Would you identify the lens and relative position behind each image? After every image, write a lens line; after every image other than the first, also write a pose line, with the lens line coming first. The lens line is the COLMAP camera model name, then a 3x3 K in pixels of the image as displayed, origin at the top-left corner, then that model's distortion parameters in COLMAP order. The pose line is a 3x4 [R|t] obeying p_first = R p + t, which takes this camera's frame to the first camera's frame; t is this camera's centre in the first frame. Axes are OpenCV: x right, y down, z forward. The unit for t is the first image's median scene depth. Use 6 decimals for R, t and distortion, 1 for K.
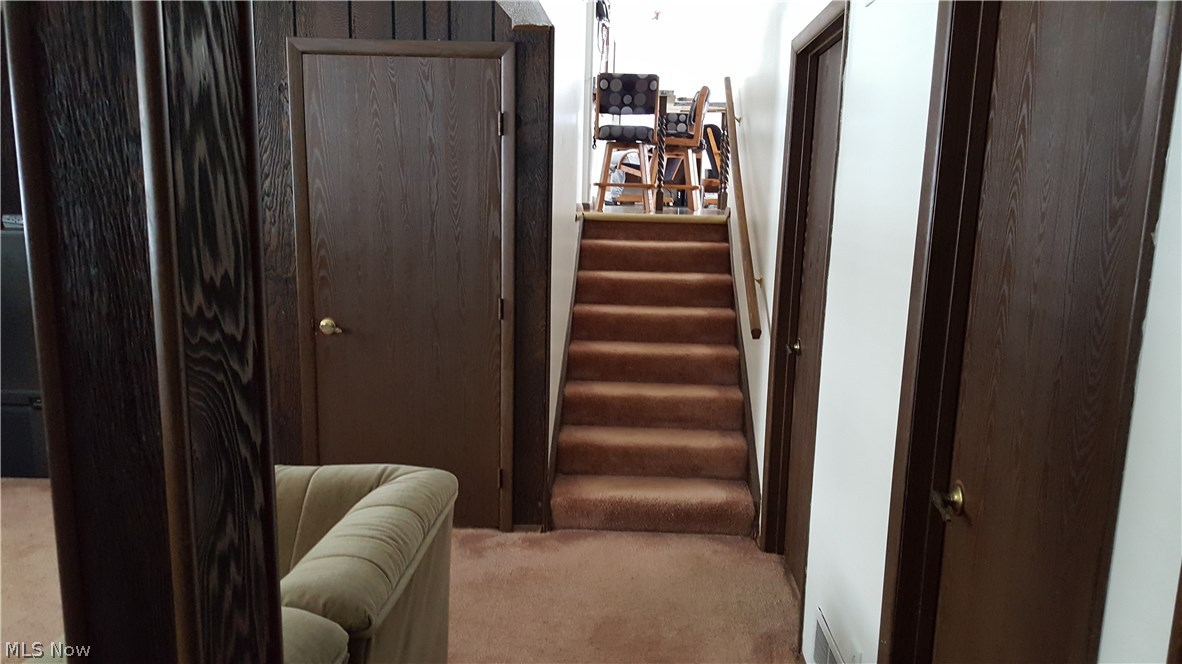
lens RADIAL K [[874.5, 0, 591.5], [0, 874.5, 341.6], [0, 0, 1]] dist [0.067111, -0.105311]
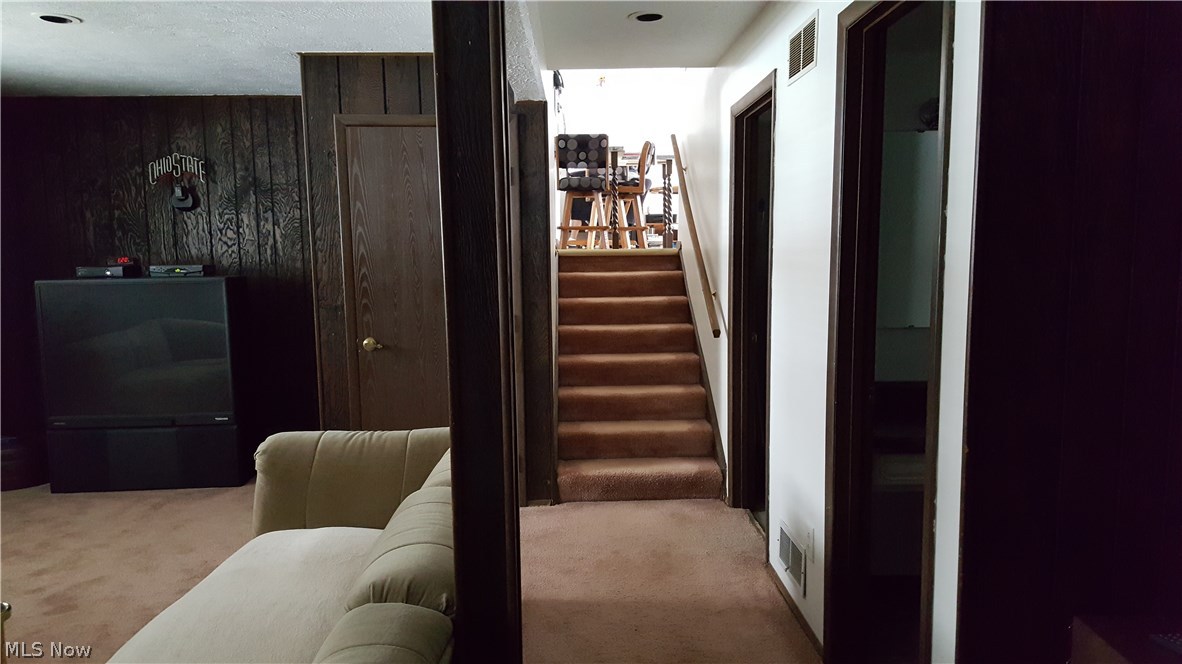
lens RADIAL K [[874.5, 0, 584.9], [0, 874.5, 336.9], [0, 0, 1]] dist [0.067111, -0.105311]
pose [[0.996631, -0.043903, 0.069270, -0.084252], [0.048370, 0.996765, -0.064180, 0.064247], [-0.066228, 0.067315, 0.995531, -0.234494]]
